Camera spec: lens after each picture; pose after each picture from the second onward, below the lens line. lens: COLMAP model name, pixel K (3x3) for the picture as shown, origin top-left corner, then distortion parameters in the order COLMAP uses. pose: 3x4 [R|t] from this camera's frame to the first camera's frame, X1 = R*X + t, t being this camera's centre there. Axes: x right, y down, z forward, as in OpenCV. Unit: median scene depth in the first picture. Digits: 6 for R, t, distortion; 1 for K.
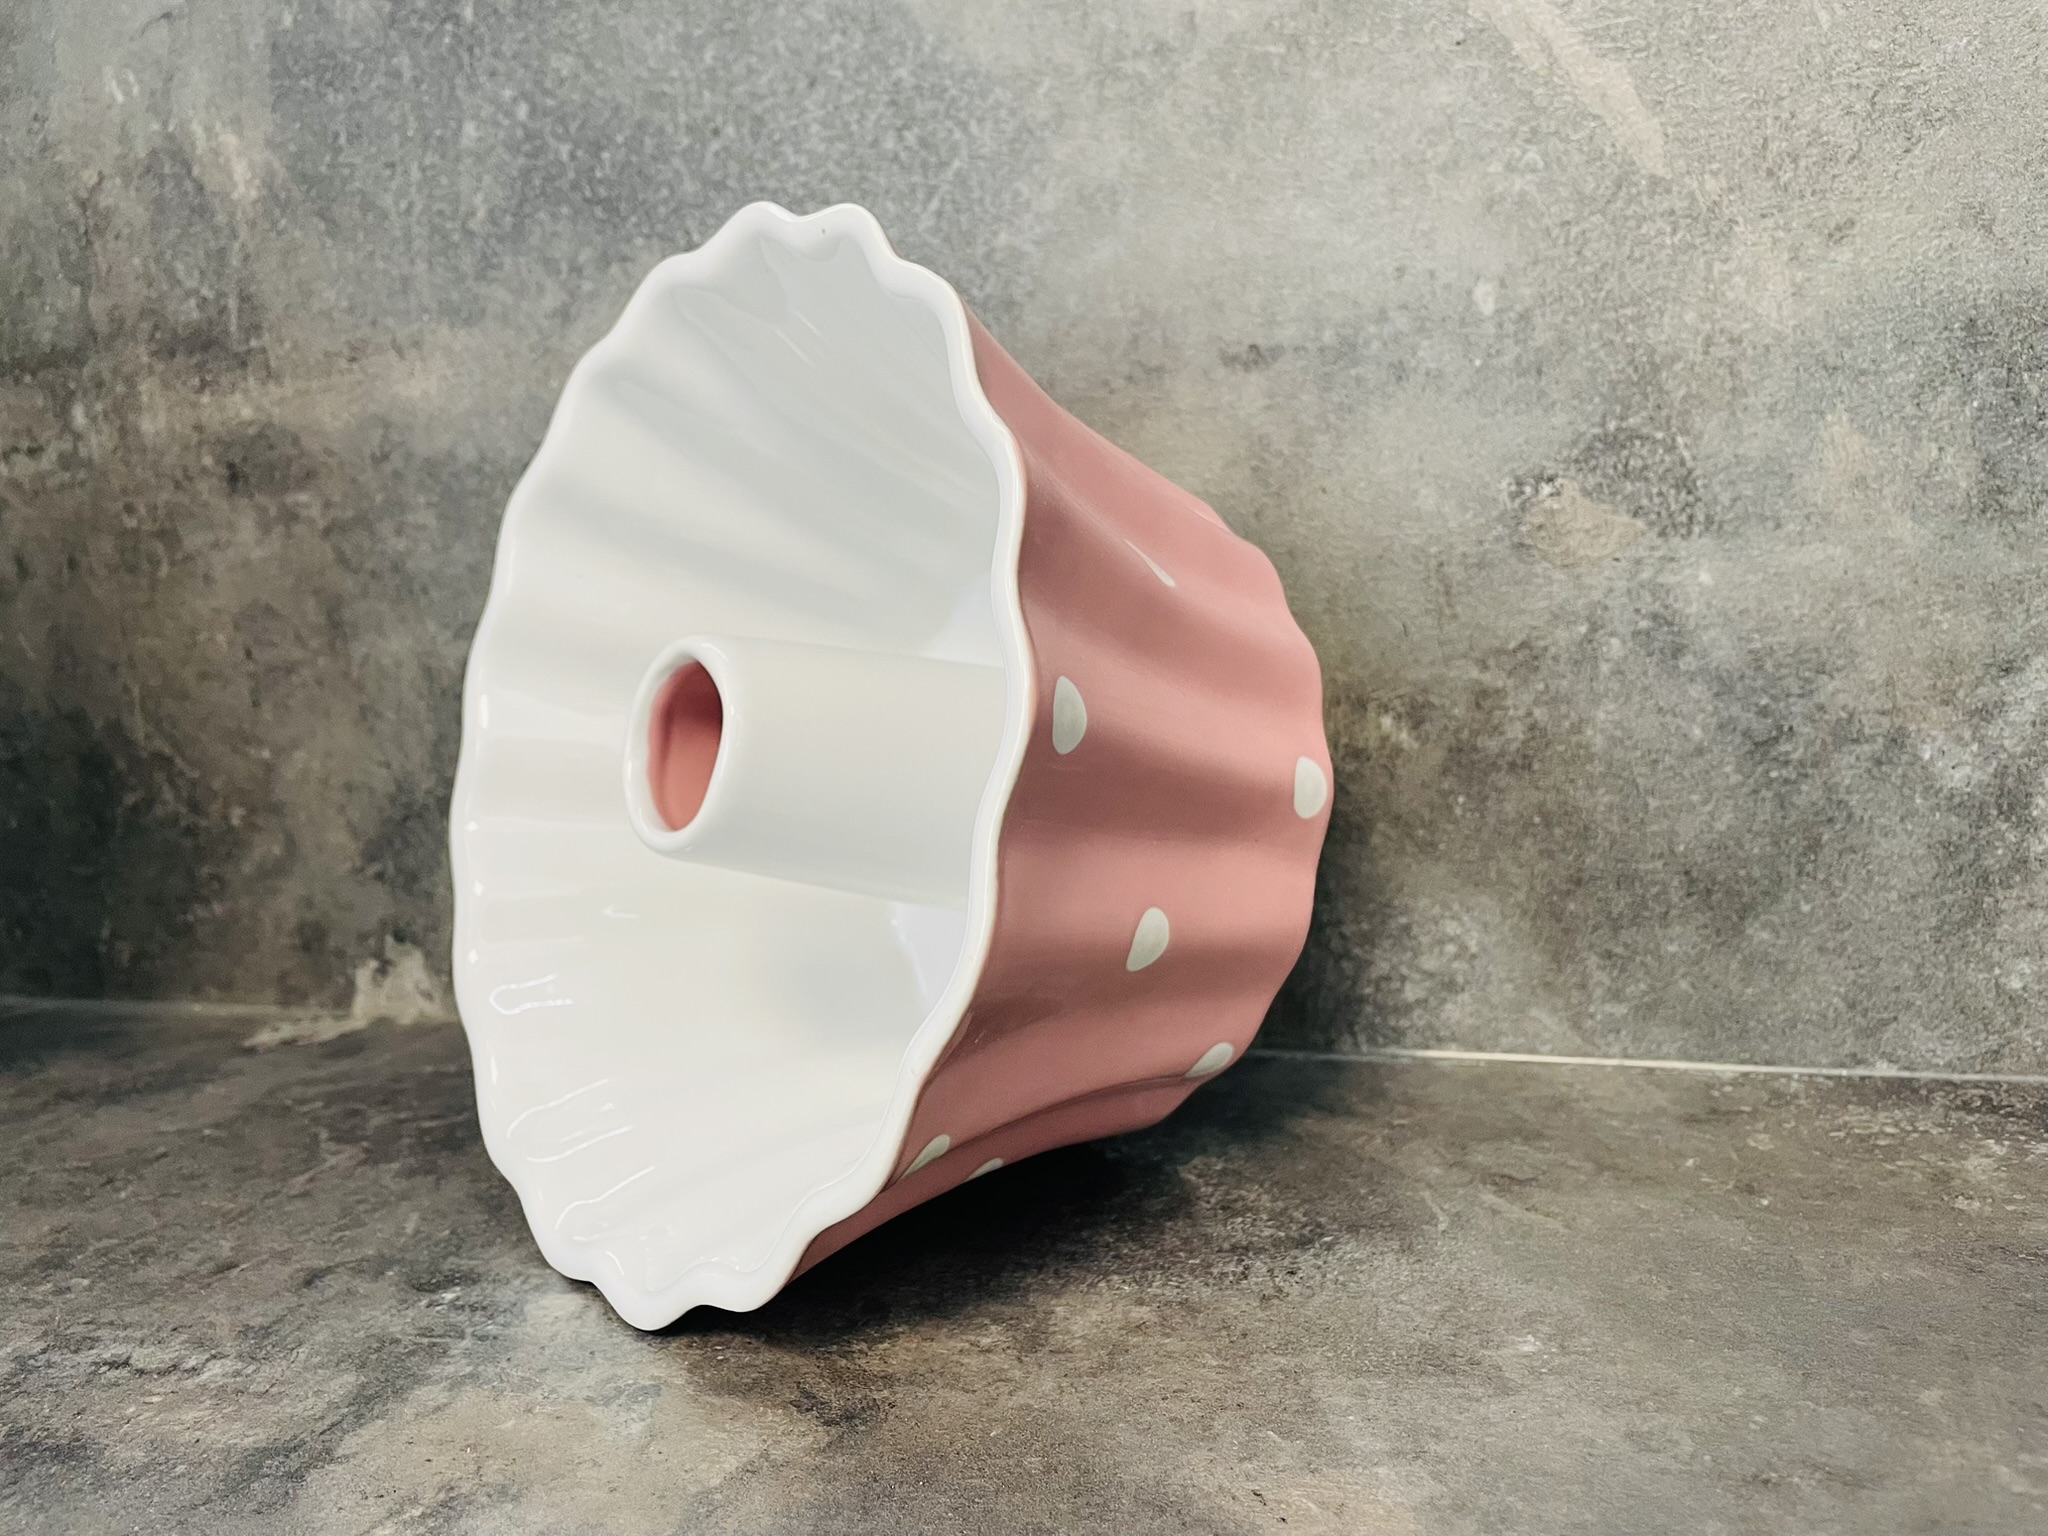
lens RADIAL K [[1571.9, 0, 1022.7], [0, 1571.9, 752.1], [0, 0, 1]] dist [0.079720, -0.117091]
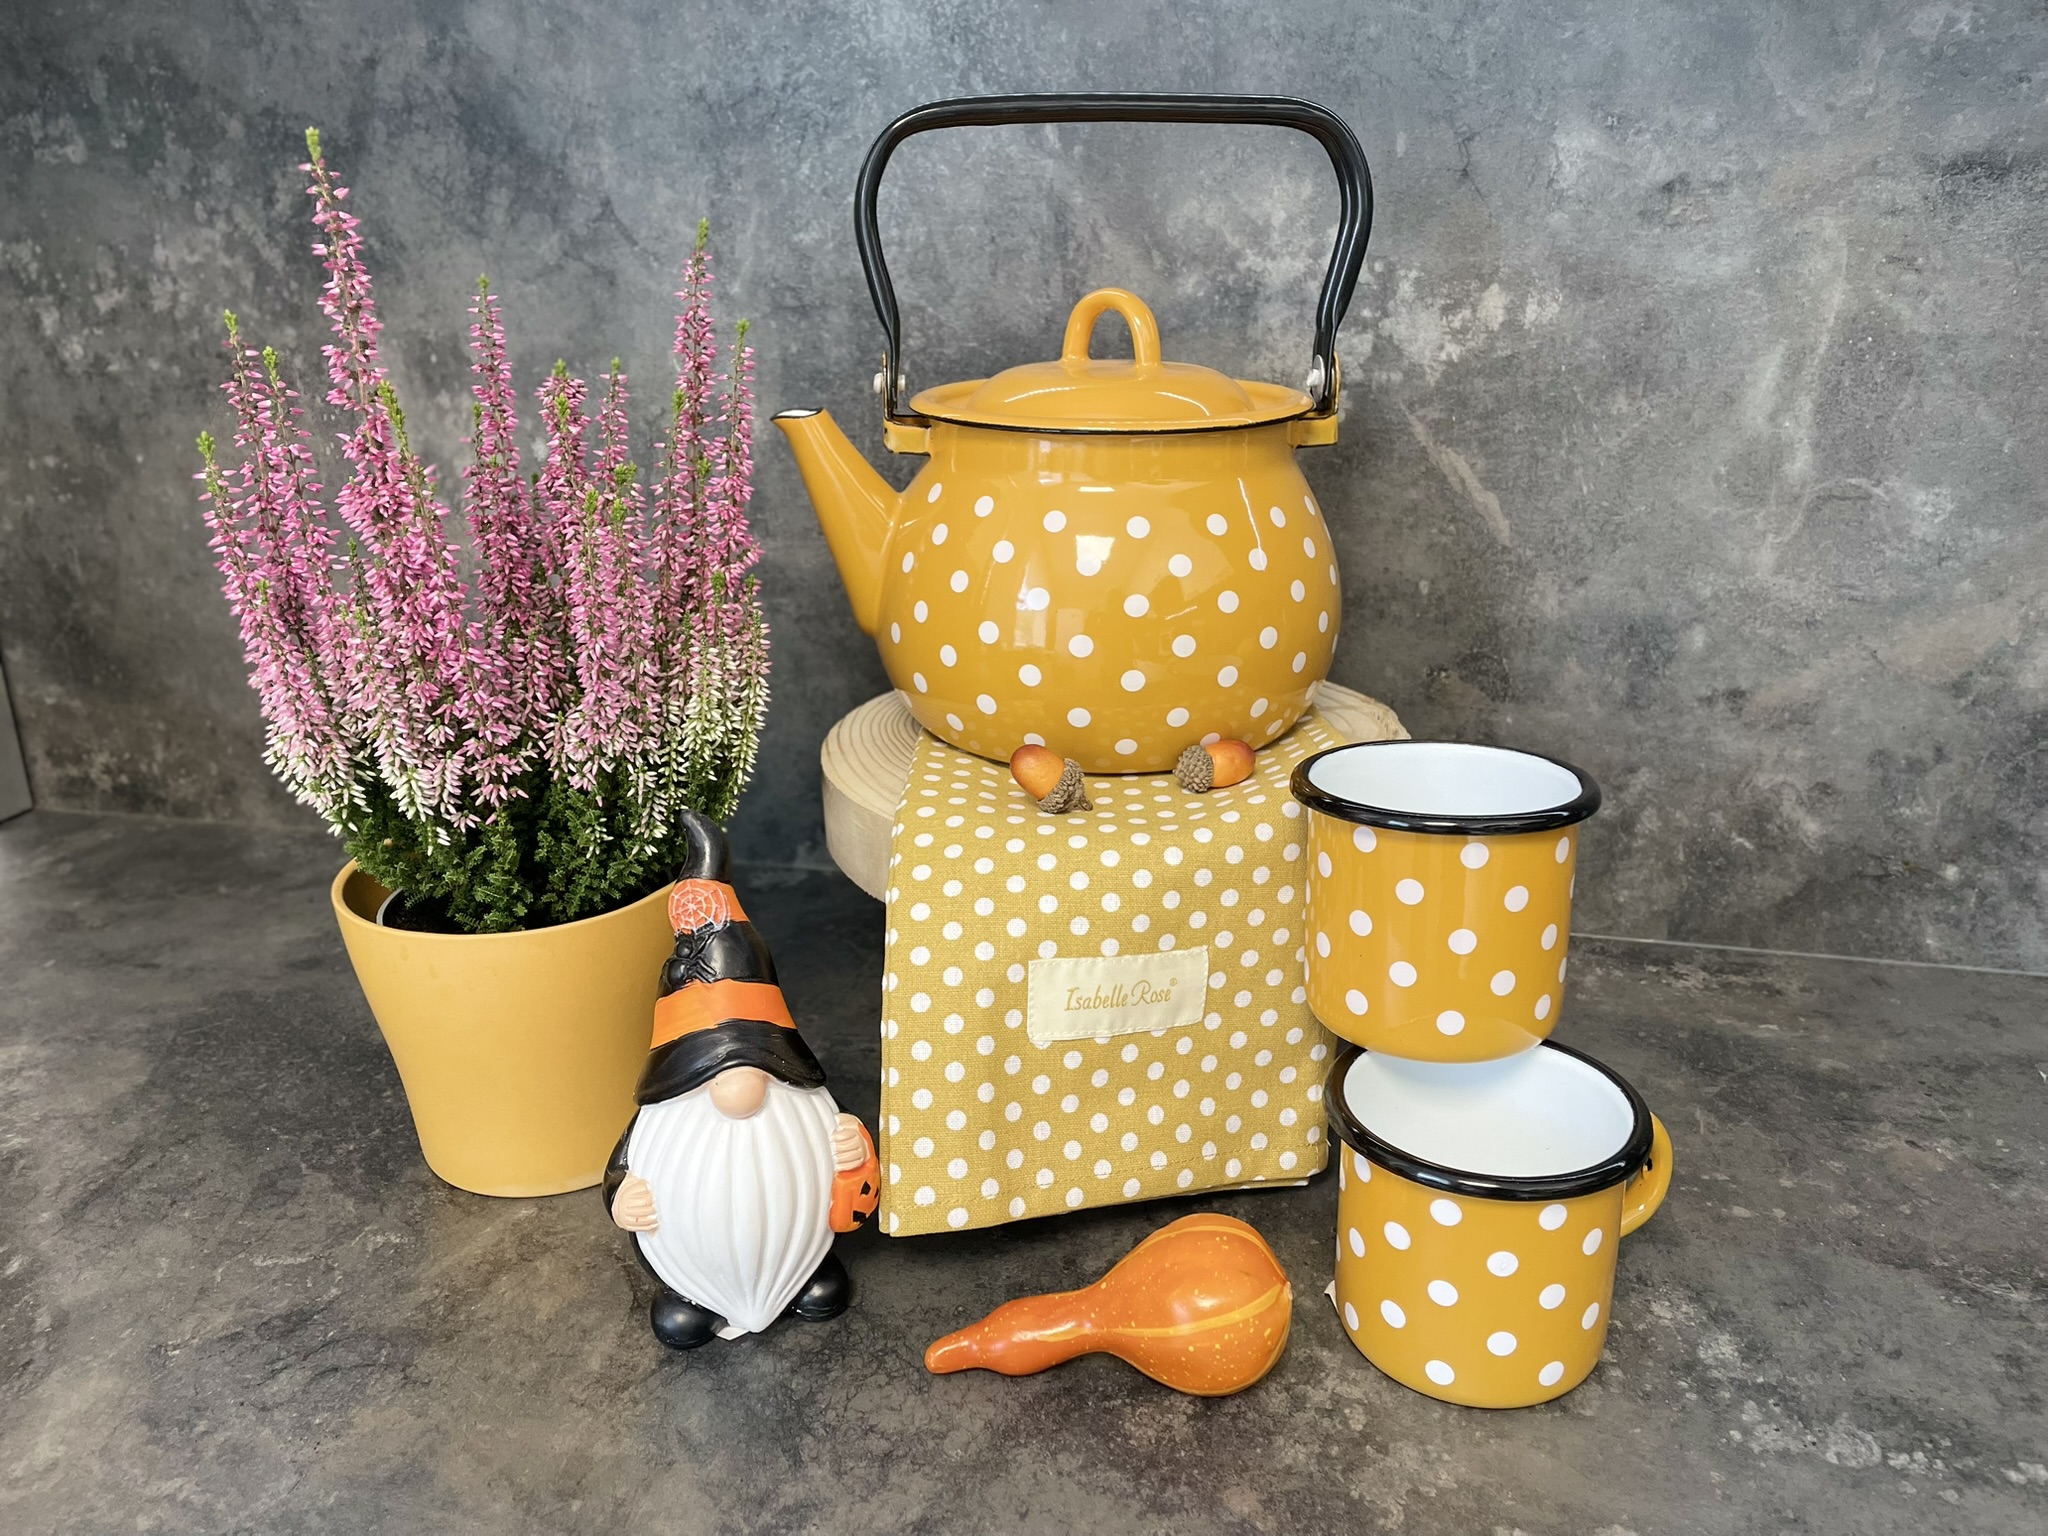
lens RADIAL K [[1571.9, 0, 1026.2], [0, 1571.9, 753.0], [0, 0, 1]] dist [0.079720, -0.117091]
pose [[0.995110, 0.022682, 0.096134, -0.432058], [-0.040375, 0.981661, 0.186312, -0.424117], [-0.090145, -0.189282, 0.977776, -1.054121]]
